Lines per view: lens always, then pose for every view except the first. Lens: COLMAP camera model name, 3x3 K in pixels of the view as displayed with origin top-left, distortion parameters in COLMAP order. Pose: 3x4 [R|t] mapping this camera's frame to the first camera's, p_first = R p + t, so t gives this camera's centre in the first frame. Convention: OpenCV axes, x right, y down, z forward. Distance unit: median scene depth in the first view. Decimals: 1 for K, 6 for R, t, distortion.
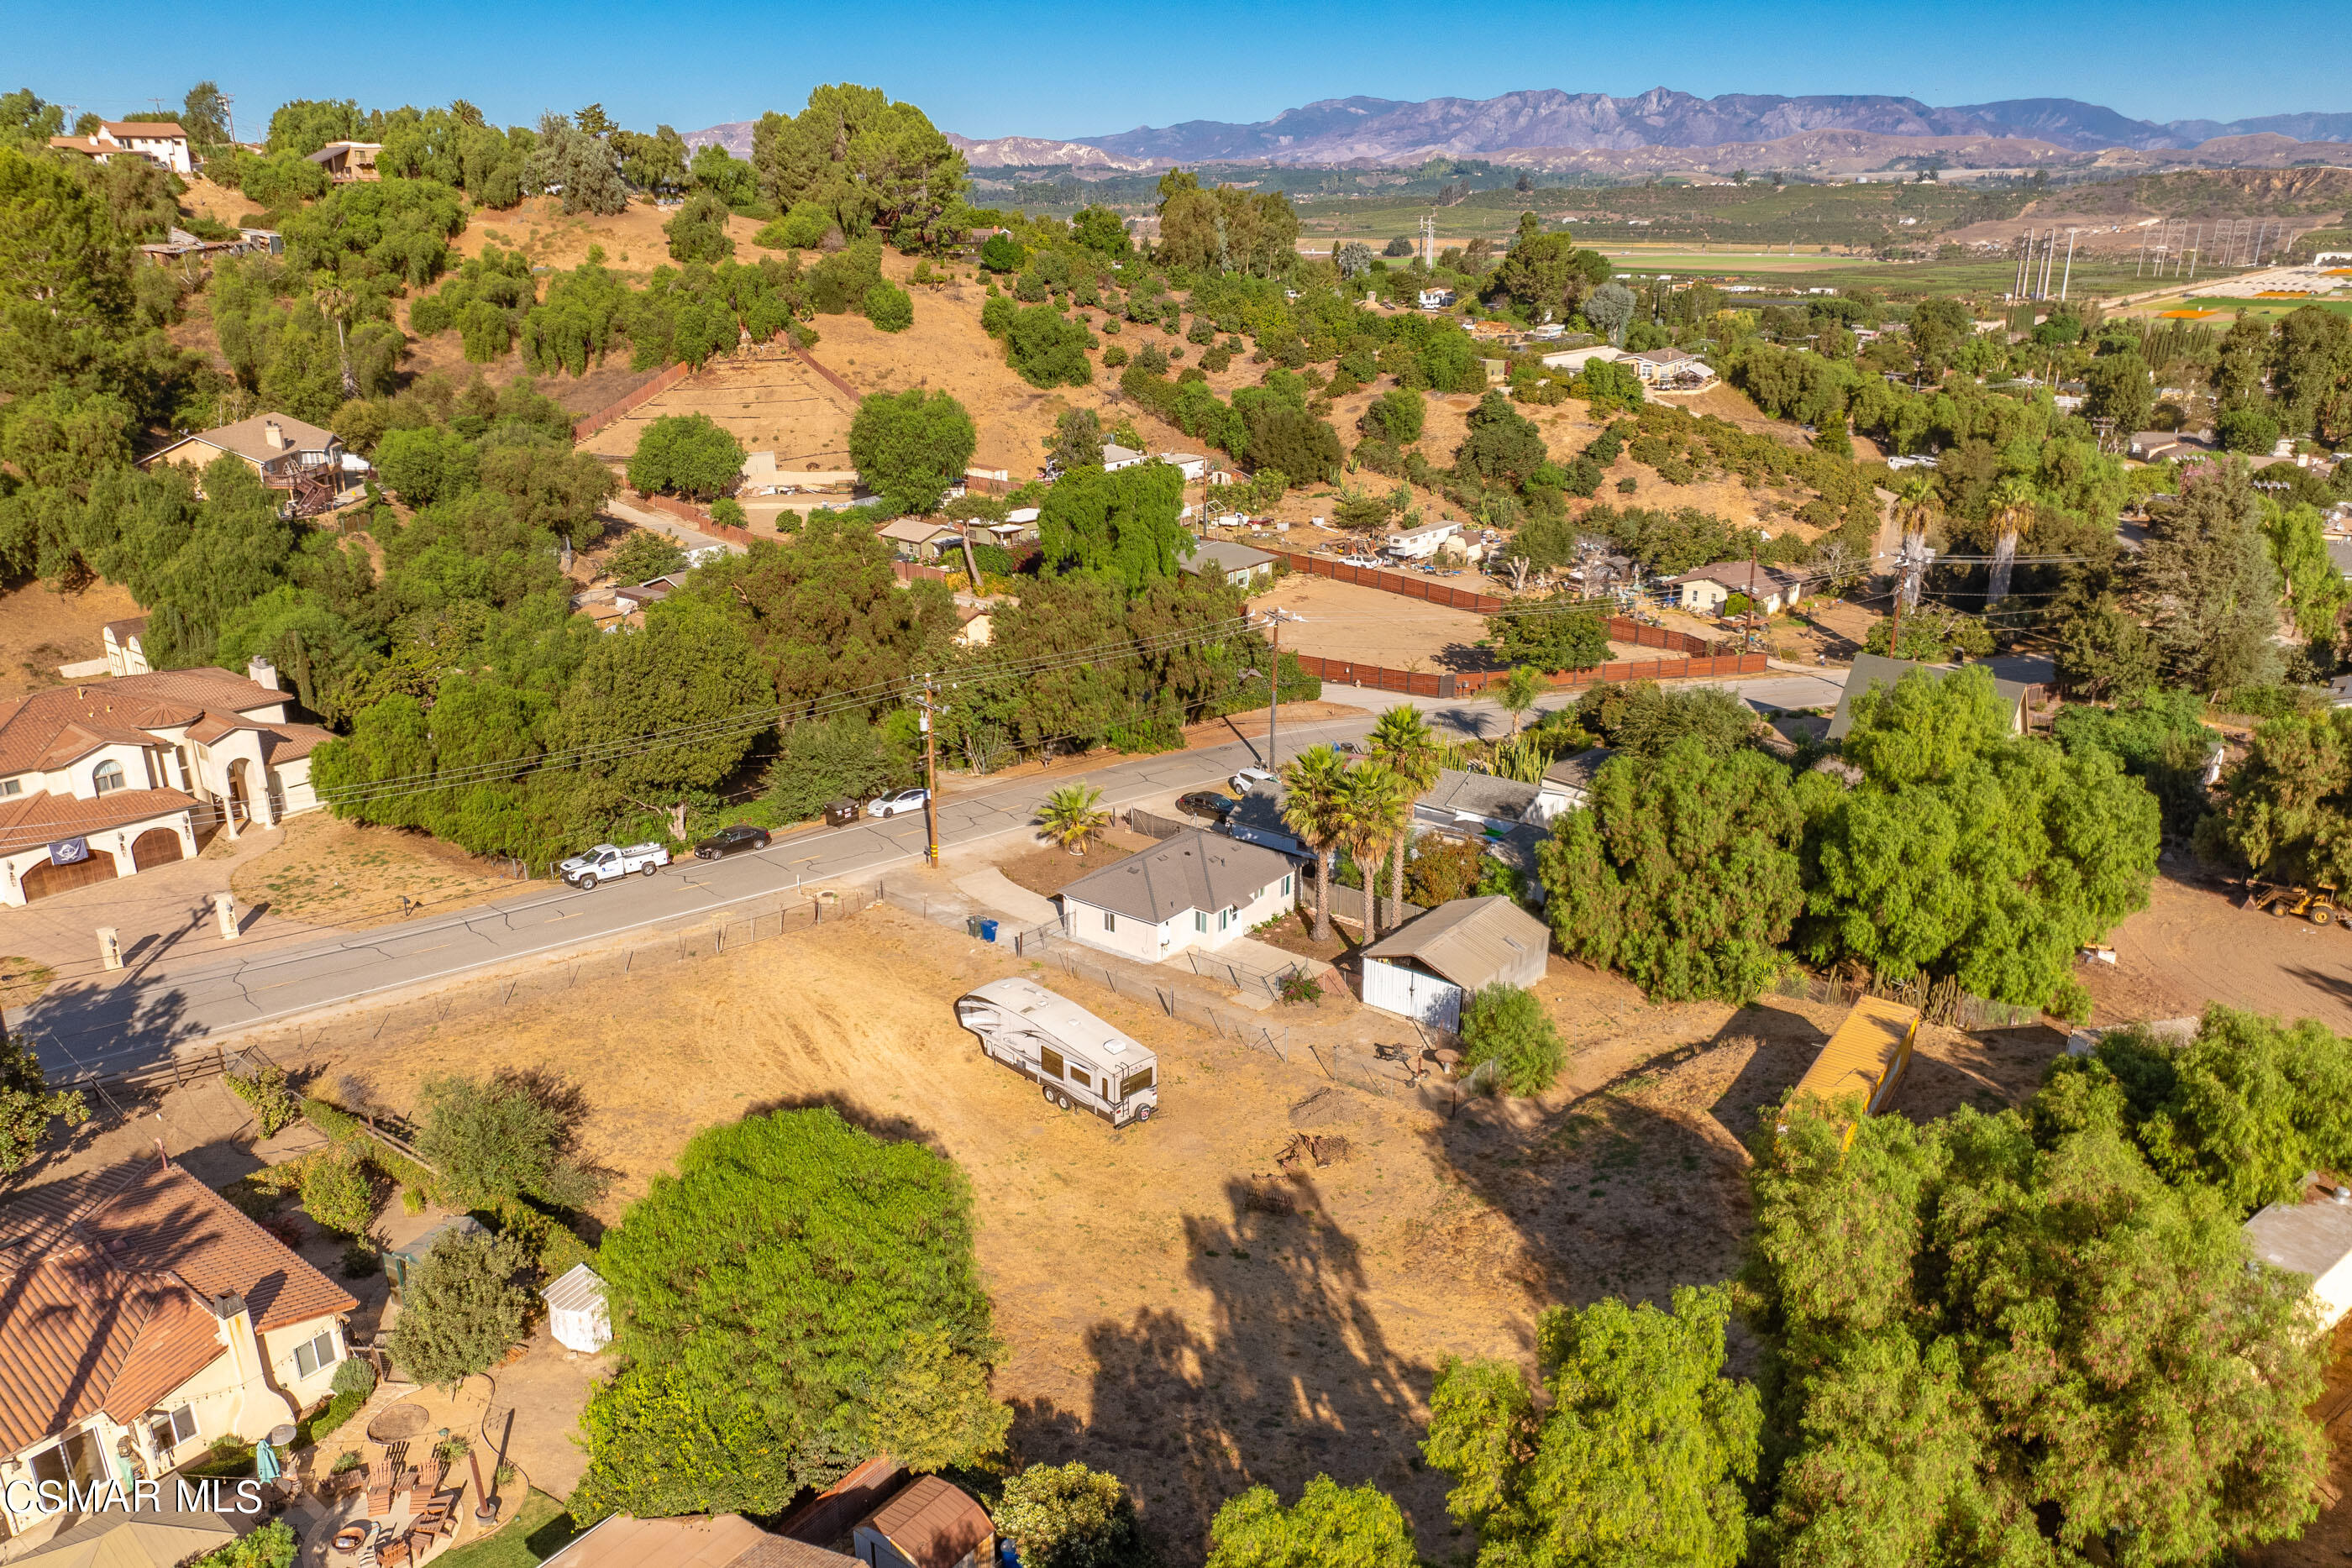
lens RADIAL K [[1664.6, 0, 1175.9], [0, 1664.6, 792.6], [0, 0, 1]] dist [-0.050060, 0.013615]
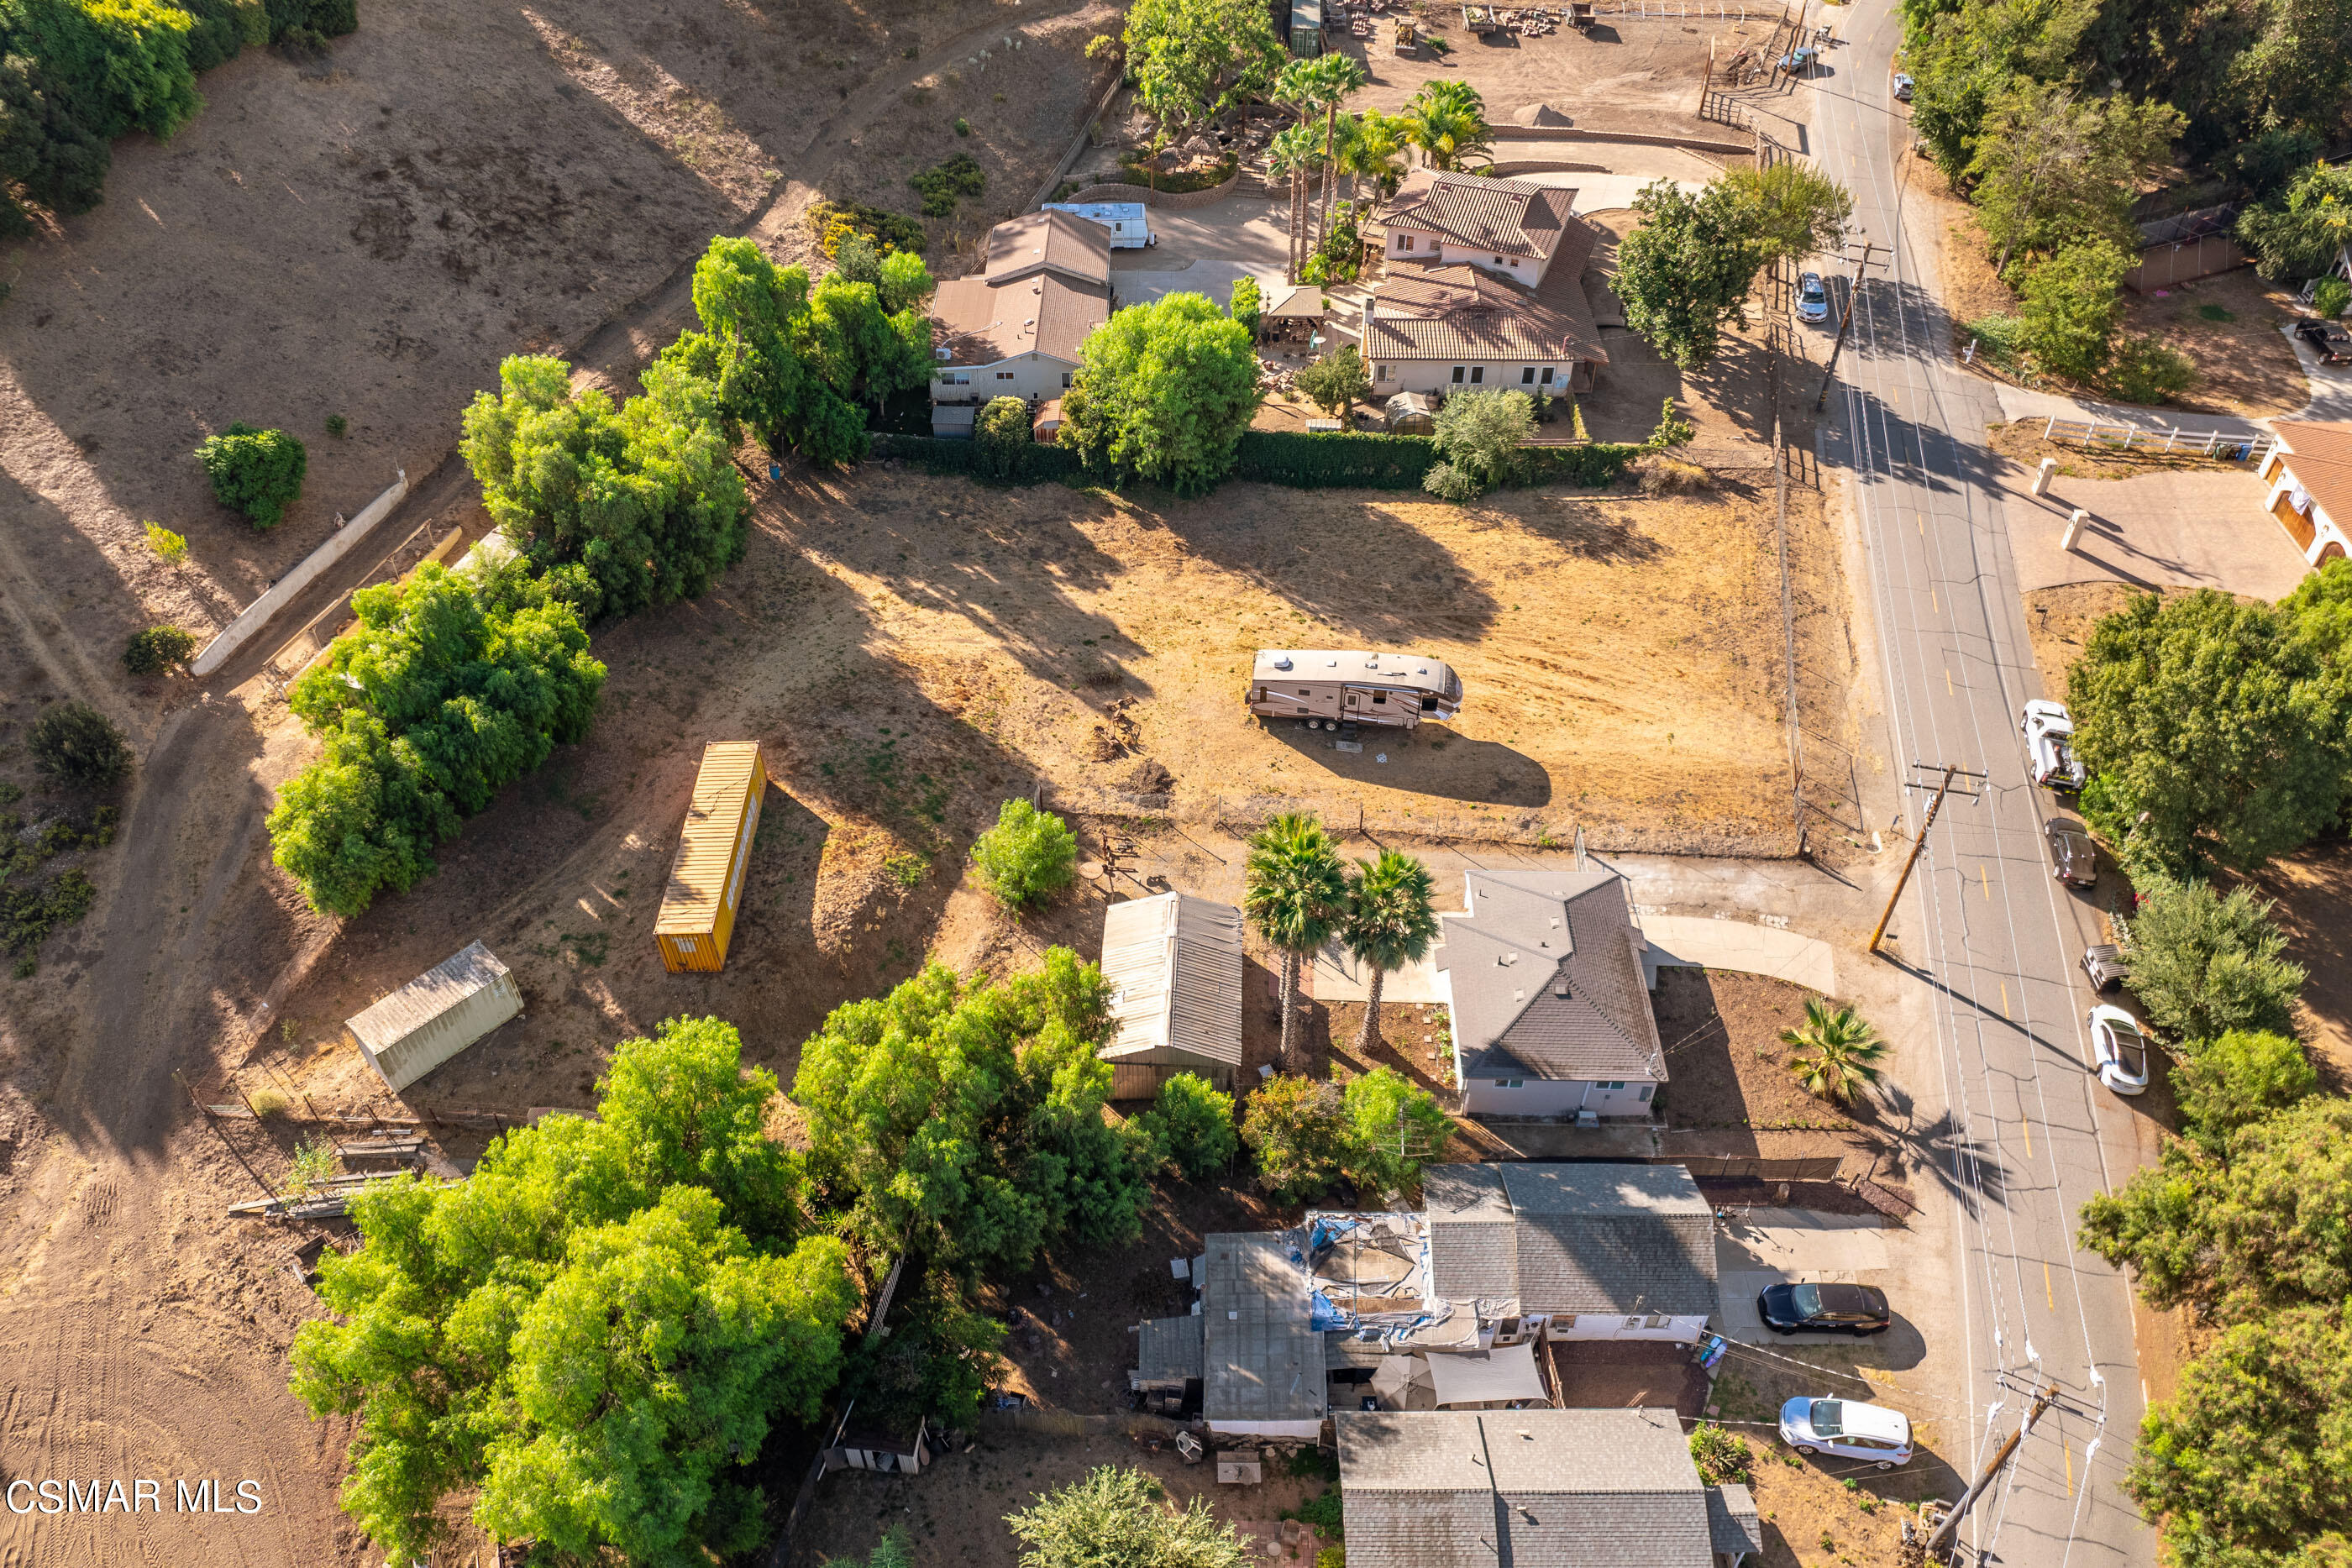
lens RADIAL K [[1664.6, 0, 1178.1], [0, 1664.6, 800.8], [0, 0, 1]] dist [-0.050060, 0.013615]
pose [[-0.803455, 0.408738, -0.432889, 0.415322], [-0.200366, 0.499048, 0.843092, -0.567286], [0.560636, 0.764123, -0.319065, 0.993983]]
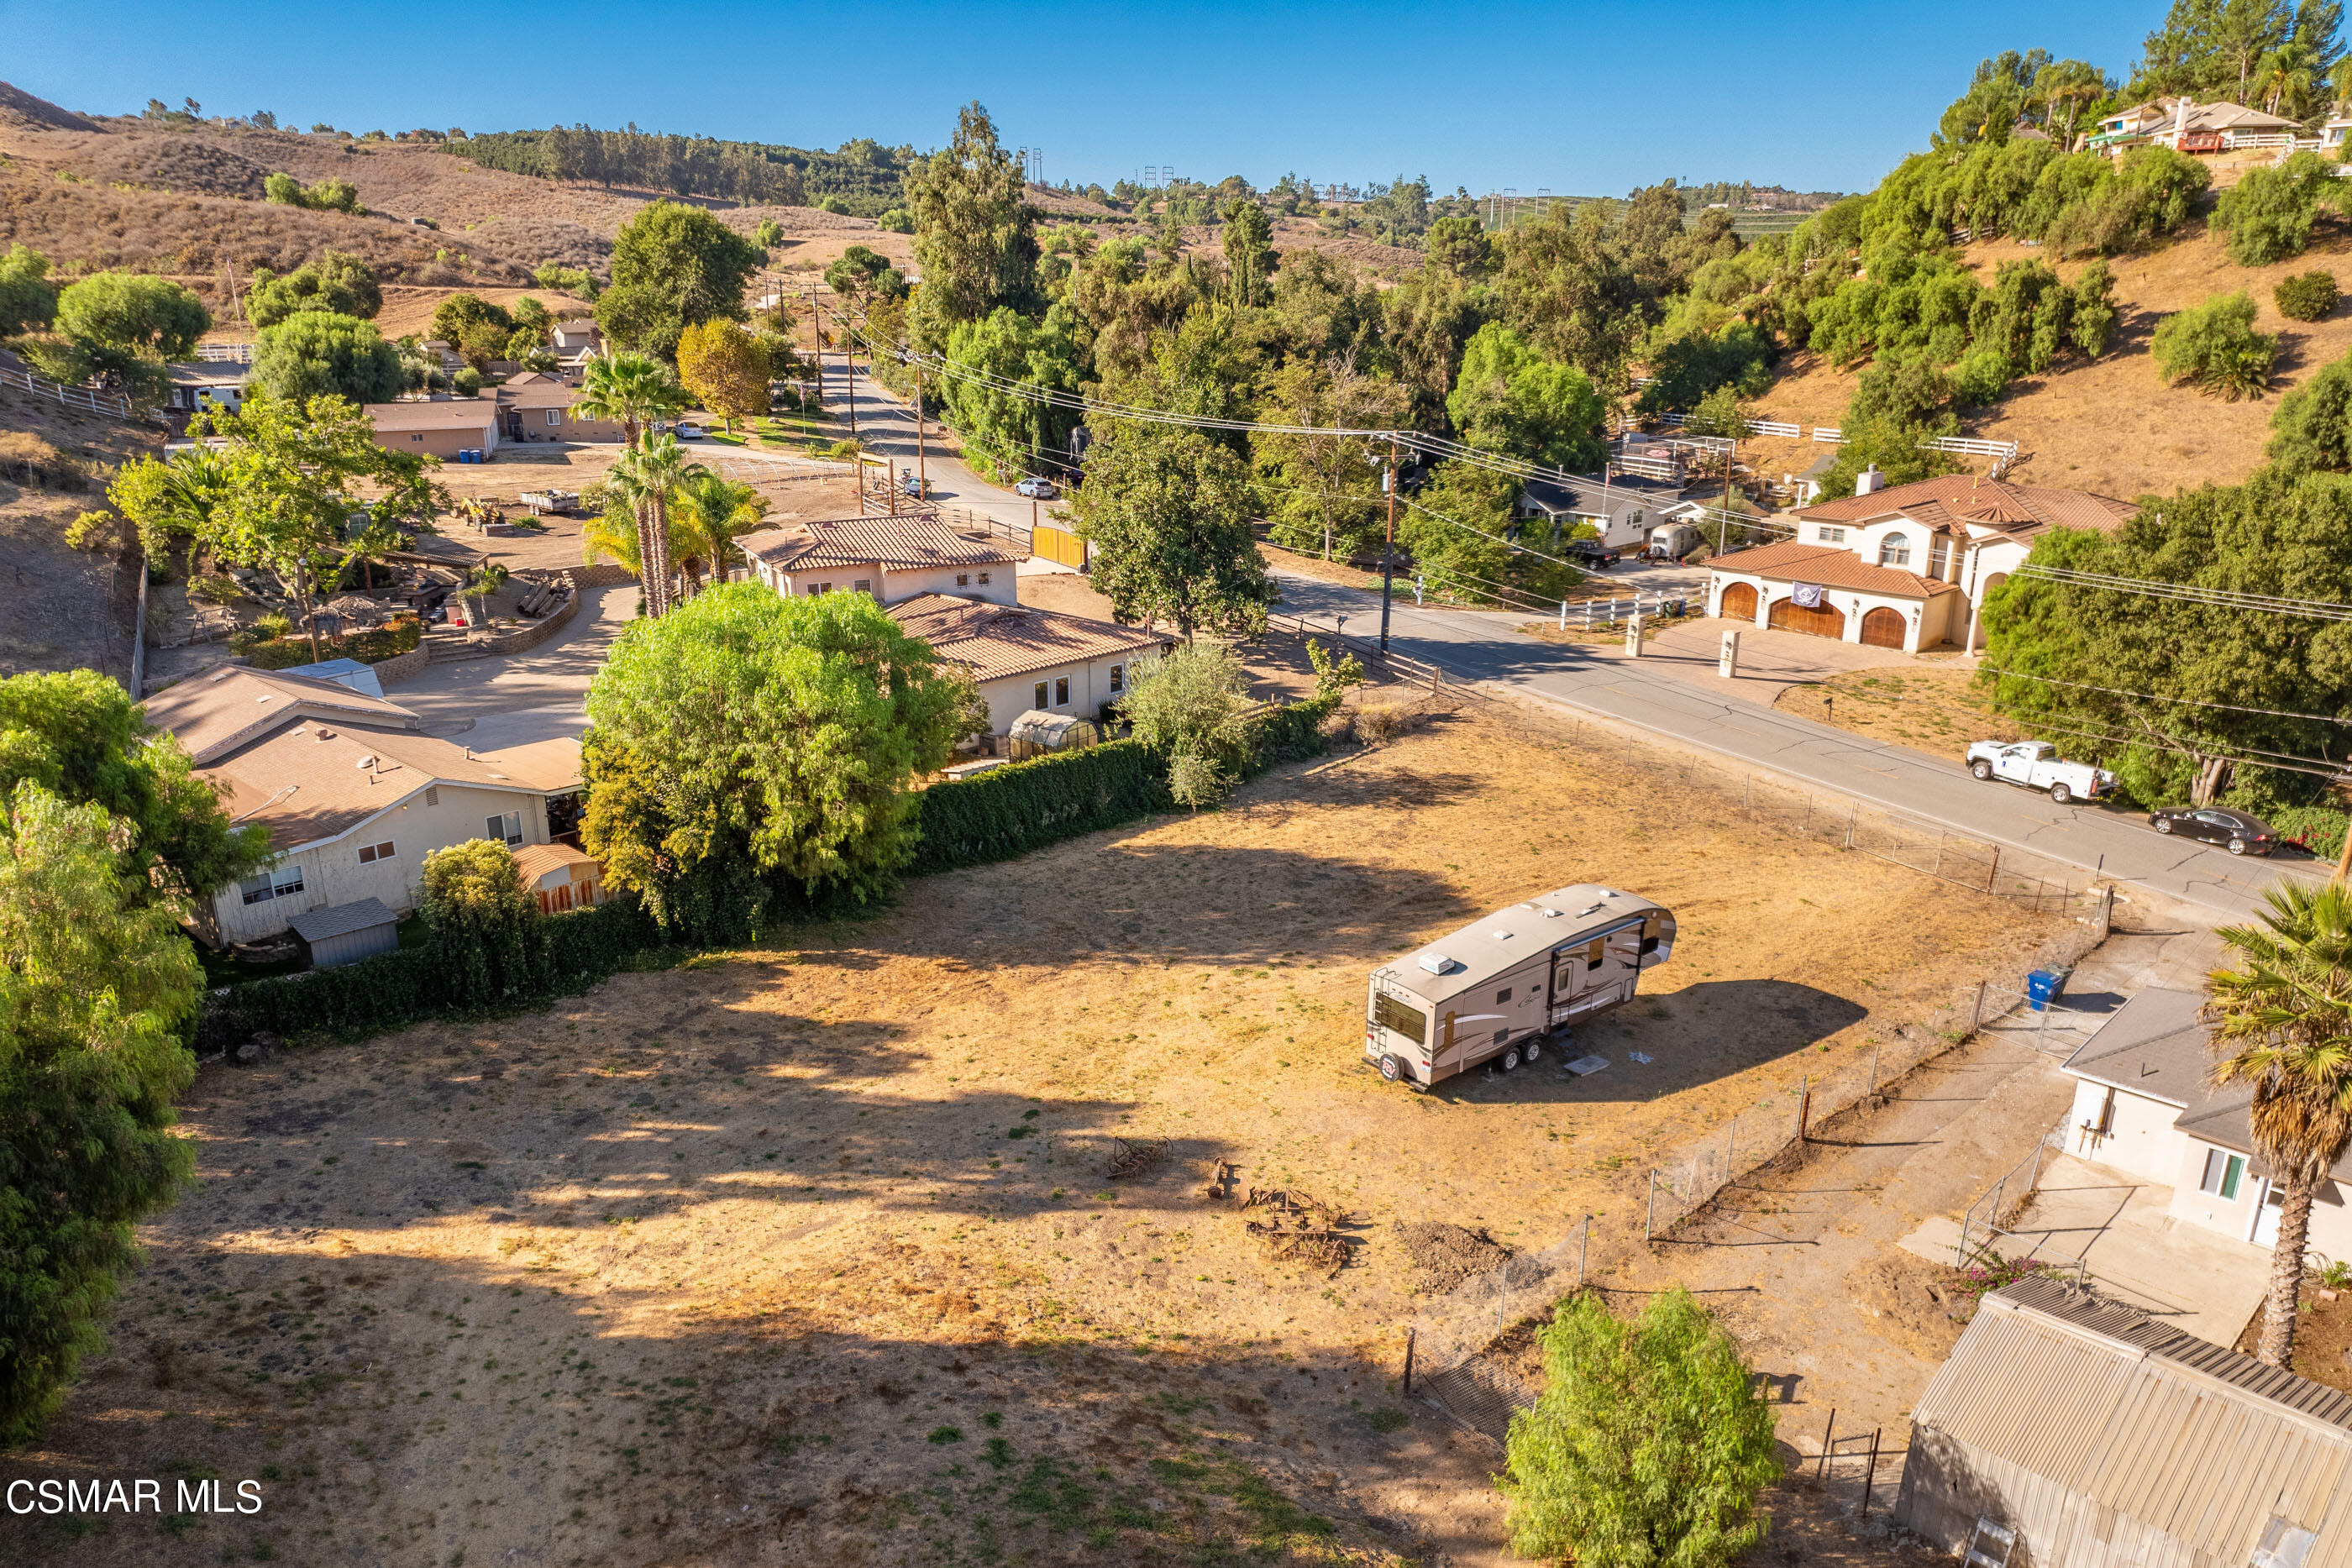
lens RADIAL K [[1664.6, 0, 1180.5], [0, 1664.6, 867.0], [0, 0, 1]] dist [-0.050060, 0.013615]
pose [[-0.112964, 0.337975, -0.934351, 0.387261], [-0.332973, 0.873118, 0.356082, -0.050880], [0.936145, 0.351338, 0.013906, 0.616661]]
